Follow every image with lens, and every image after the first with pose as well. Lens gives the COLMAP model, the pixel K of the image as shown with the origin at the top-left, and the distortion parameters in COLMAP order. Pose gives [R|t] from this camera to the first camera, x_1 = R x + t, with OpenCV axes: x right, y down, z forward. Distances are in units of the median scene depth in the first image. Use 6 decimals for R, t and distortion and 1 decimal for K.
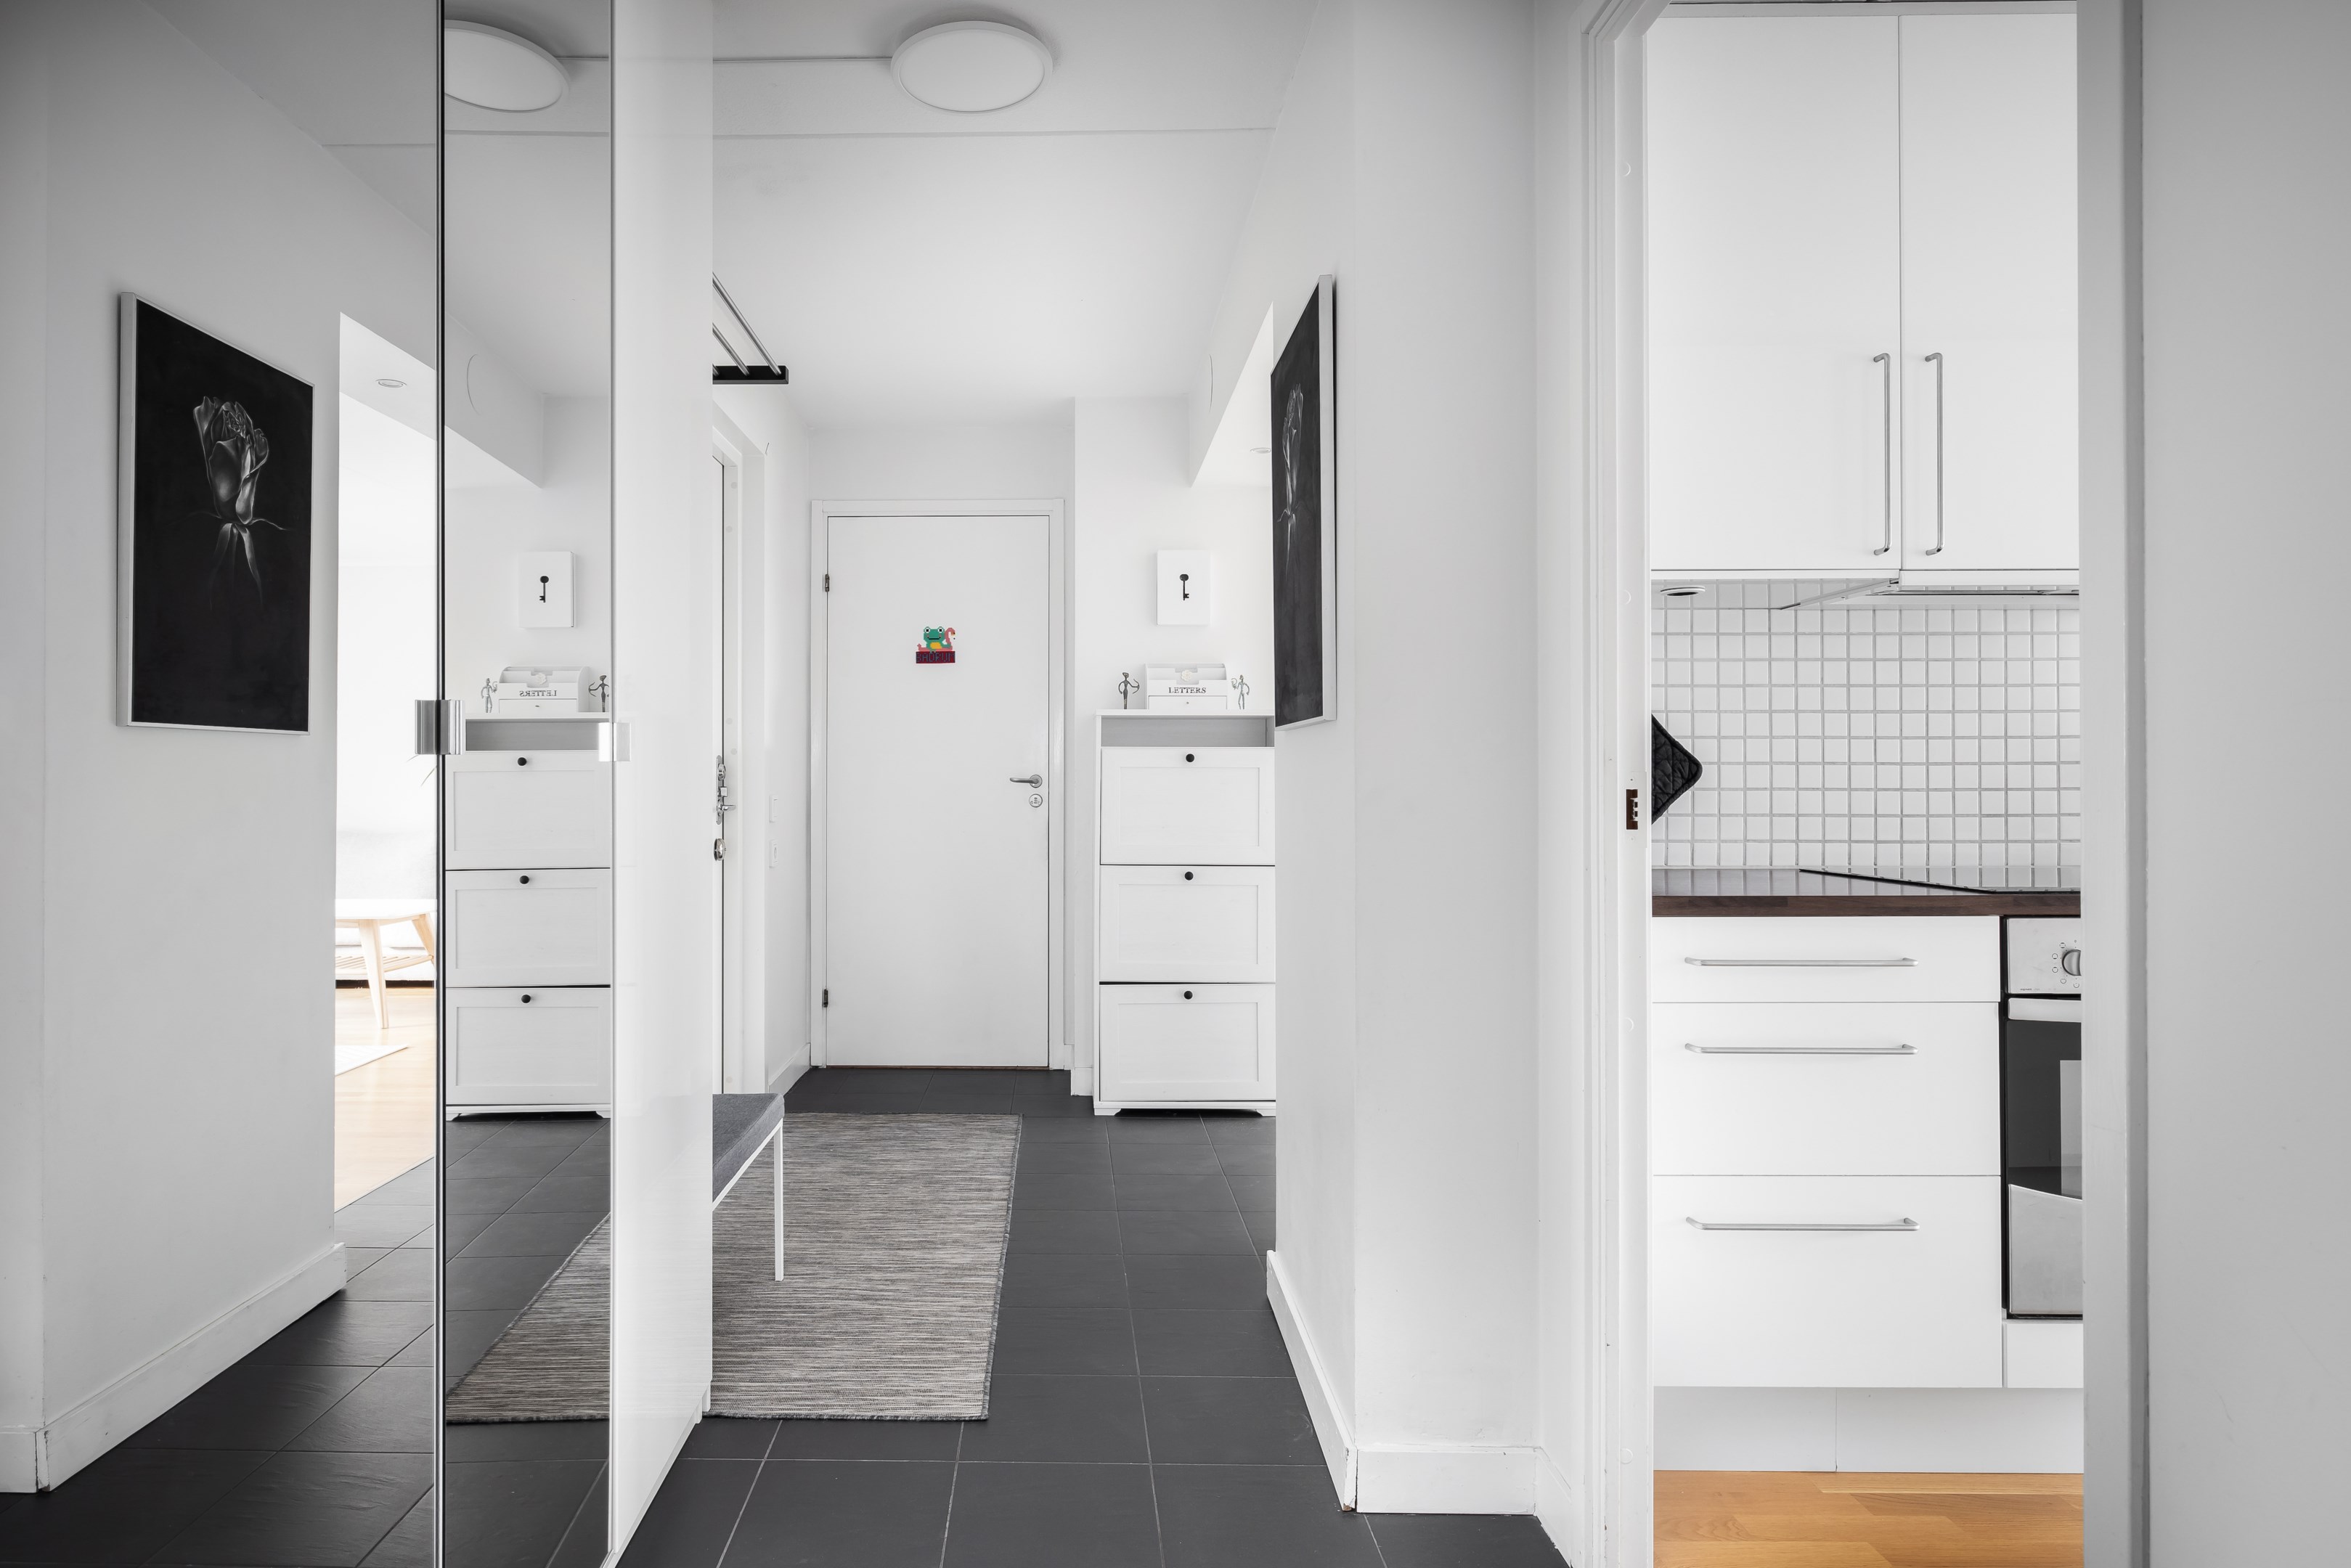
lens RADIAL K [[1284.3, 0, 1174.1], [0, 1284.3, 784.2], [0, 0, 1]] dist [-0.000157, -0.000011]
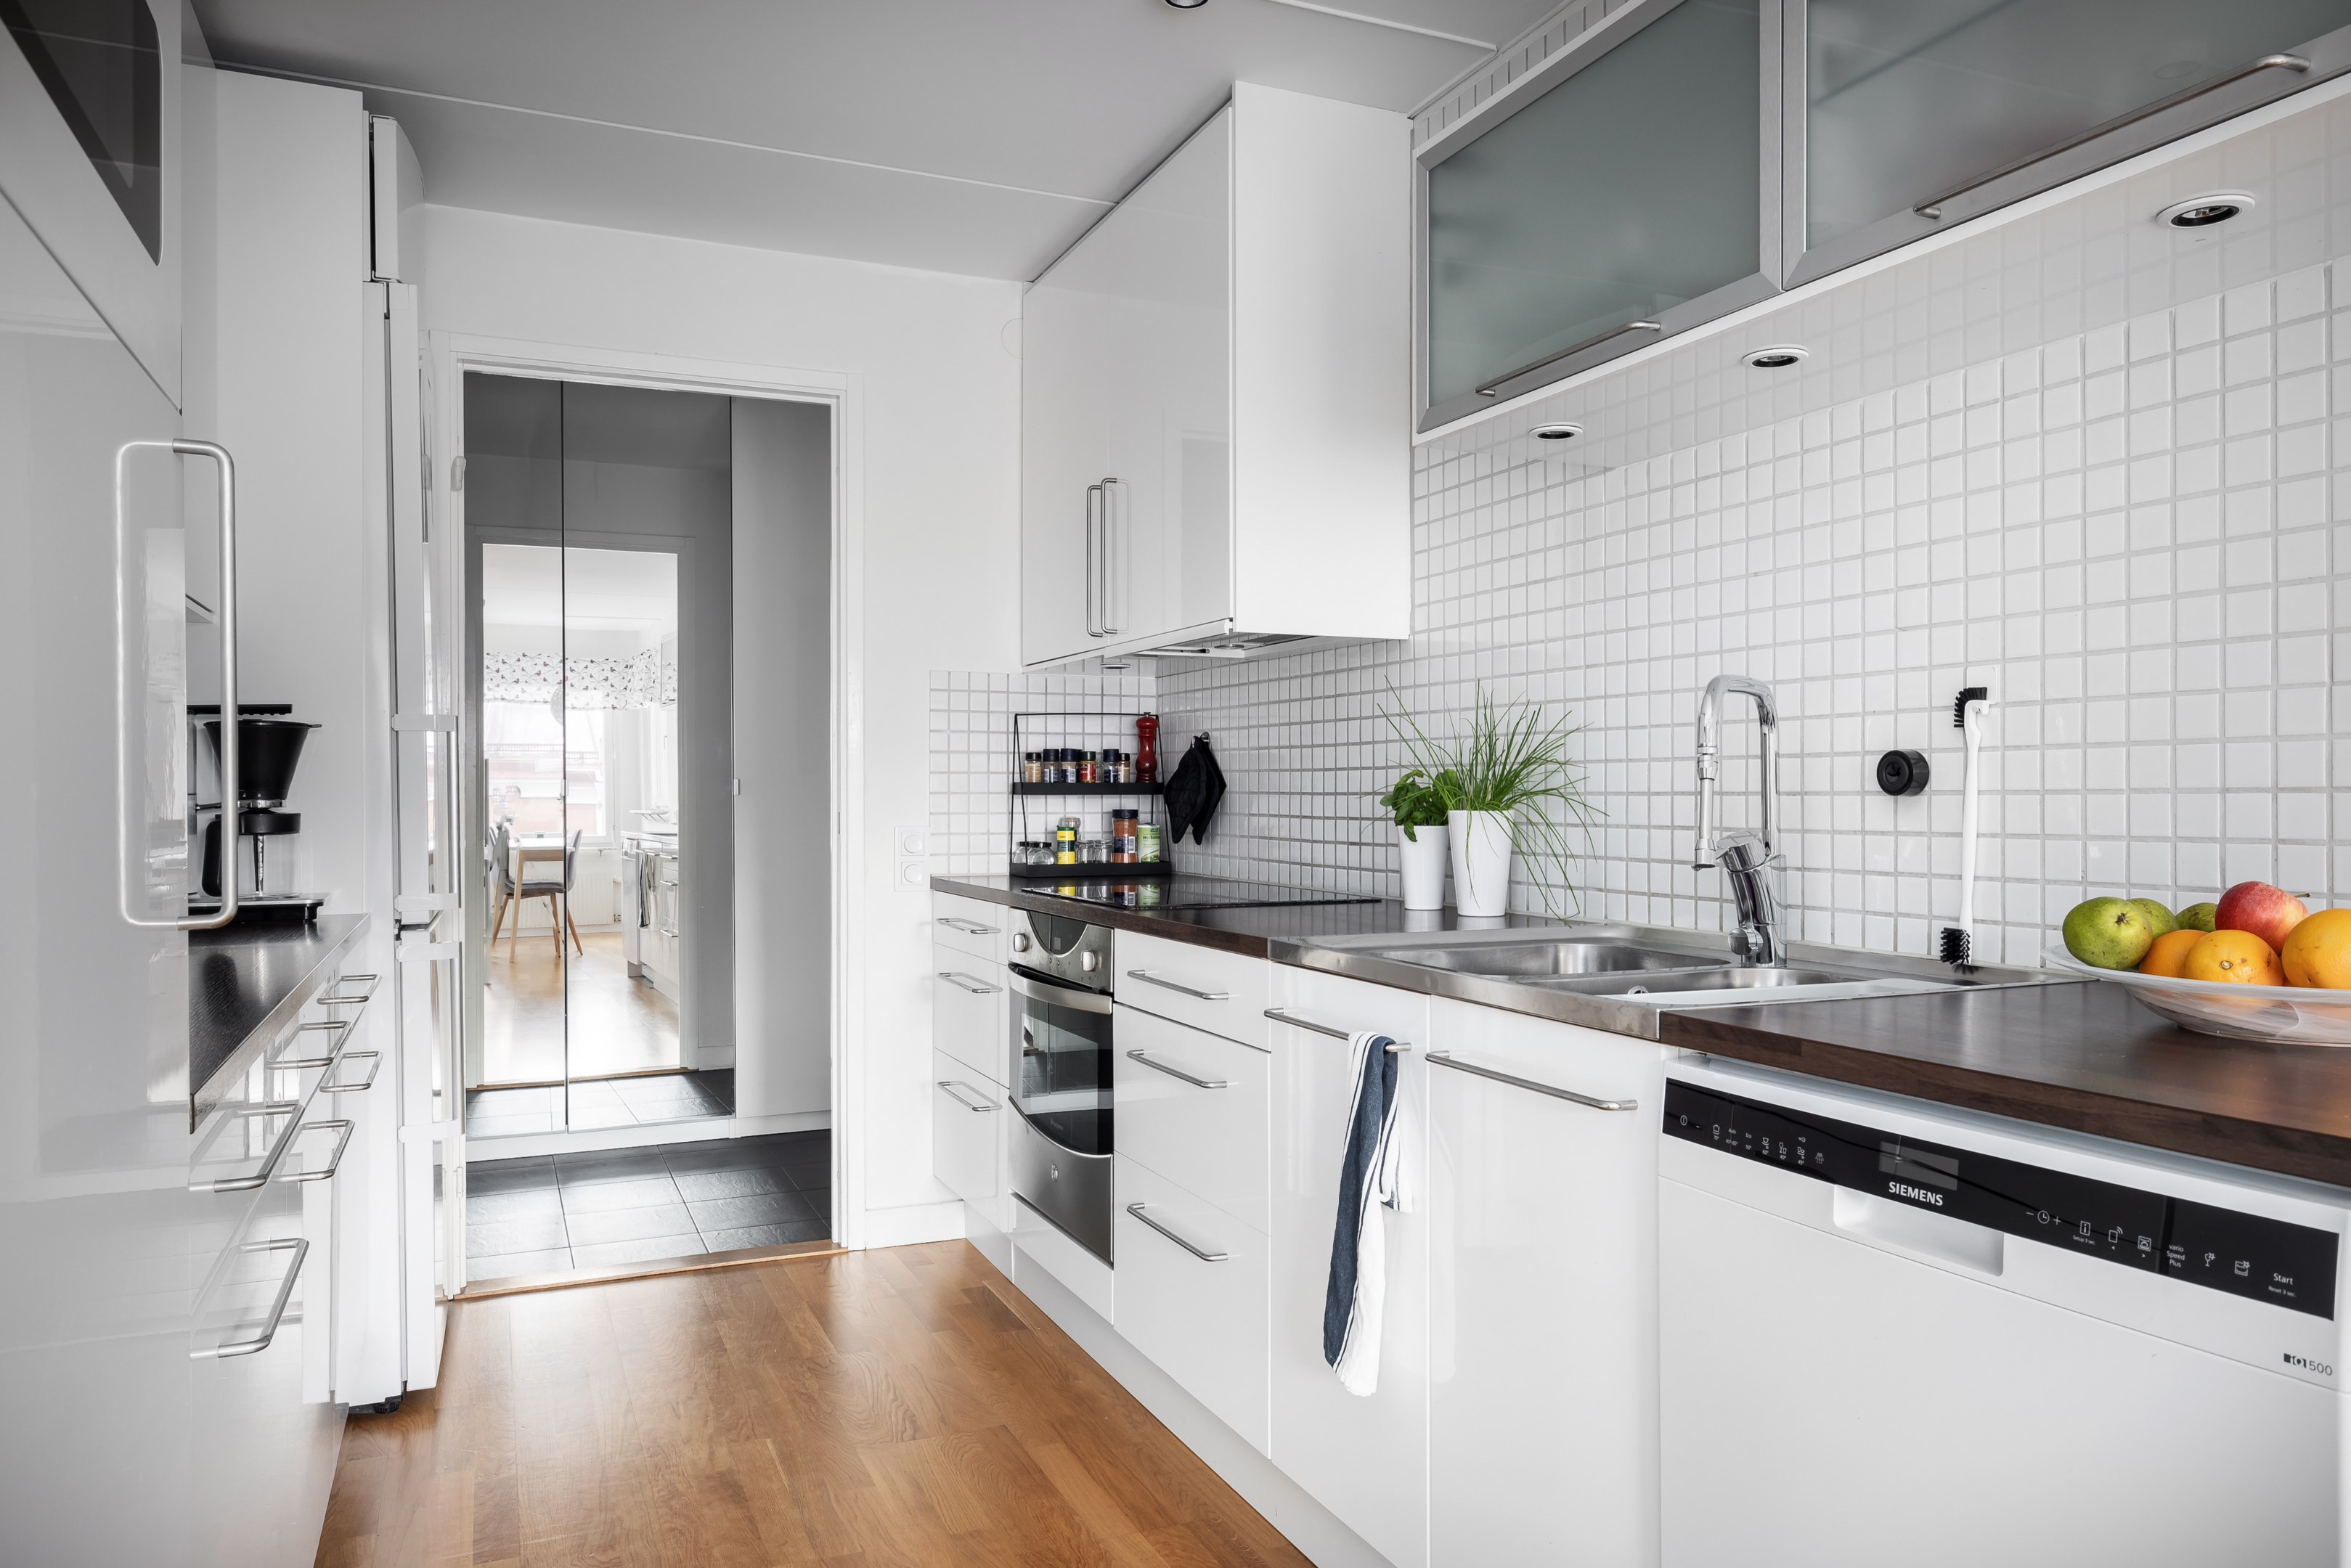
lens RADIAL K [[1604.1, 0, 1175.7], [0, 1604.1, 789.4], [0, 0, 1]] dist [-0.000607, -0.000017]
pose [[0.398799, 0.001367, -0.917037, 1.776217], [0.006239, 0.999972, 0.004204, -0.025976], [0.917017, -0.007398, 0.398779, 0.347113]]
